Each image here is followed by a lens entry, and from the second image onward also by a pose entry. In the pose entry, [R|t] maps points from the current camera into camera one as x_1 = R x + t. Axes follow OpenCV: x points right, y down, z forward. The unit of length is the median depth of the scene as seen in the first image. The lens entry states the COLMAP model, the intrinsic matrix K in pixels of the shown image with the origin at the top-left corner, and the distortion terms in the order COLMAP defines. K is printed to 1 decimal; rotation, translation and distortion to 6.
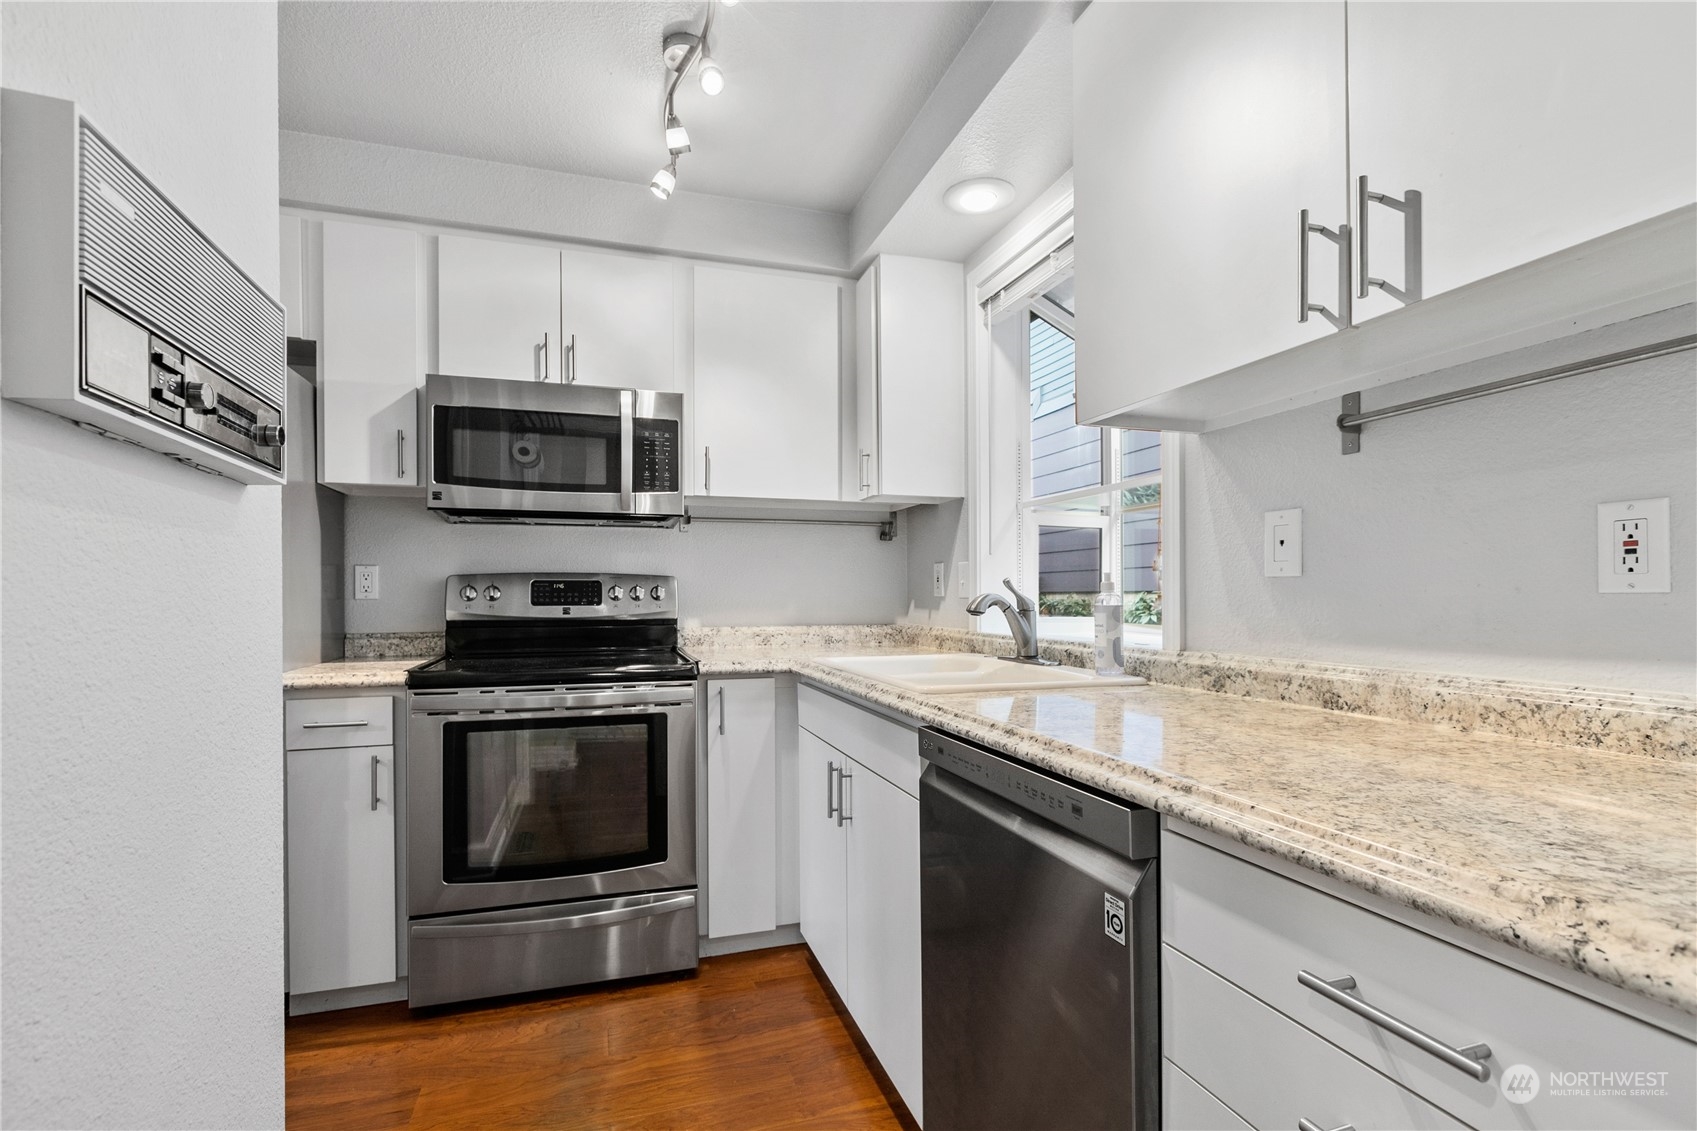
lens RADIAL K [[776.2, 0, 826.2], [0, 776.2, 593.3], [0, 0, 1]] dist [0.001872, 0.000074]
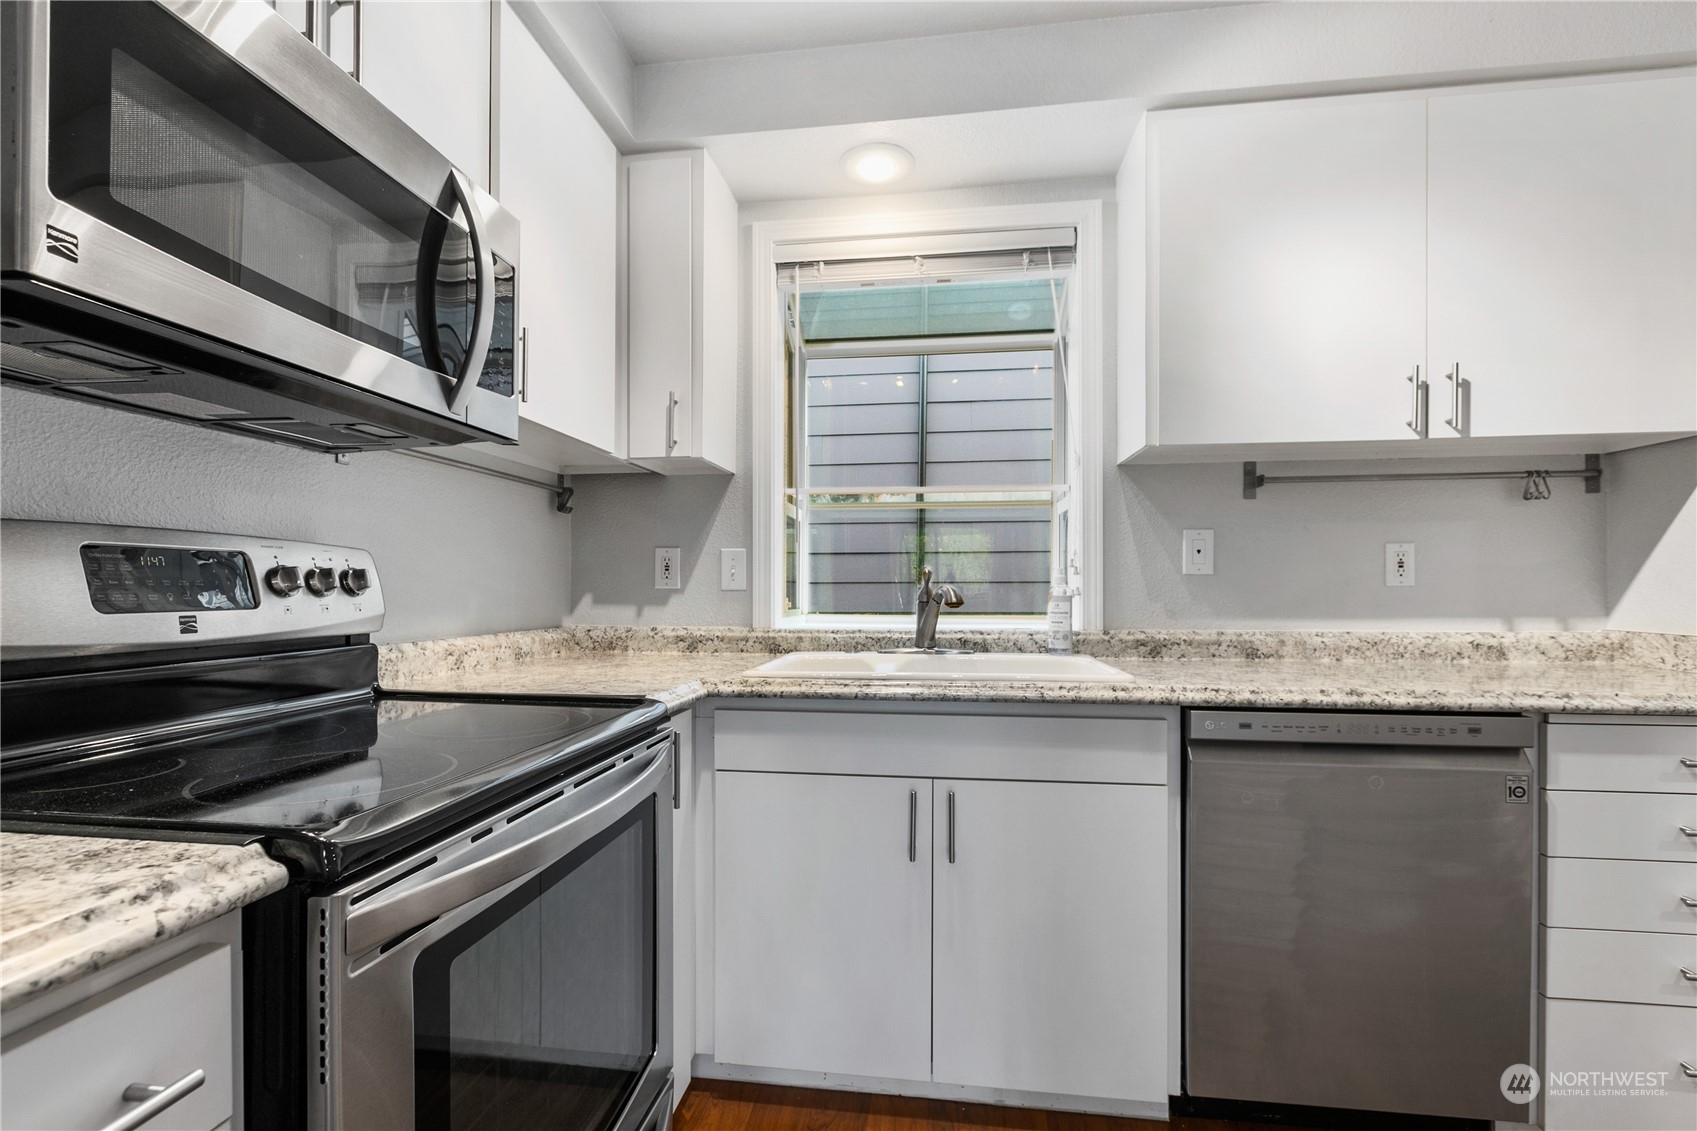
lens RADIAL K [[776.2, 0, 847.4], [0, 776.2, 580.8], [0, 0, 1]] dist [0.001872, 0.000074]
pose [[0.419608, 0.010430, 0.907645, -1.088760], [-0.002535, 0.999944, -0.010319, 0.008121], [-0.907702, 0.002029, 0.419611, 1.040115]]
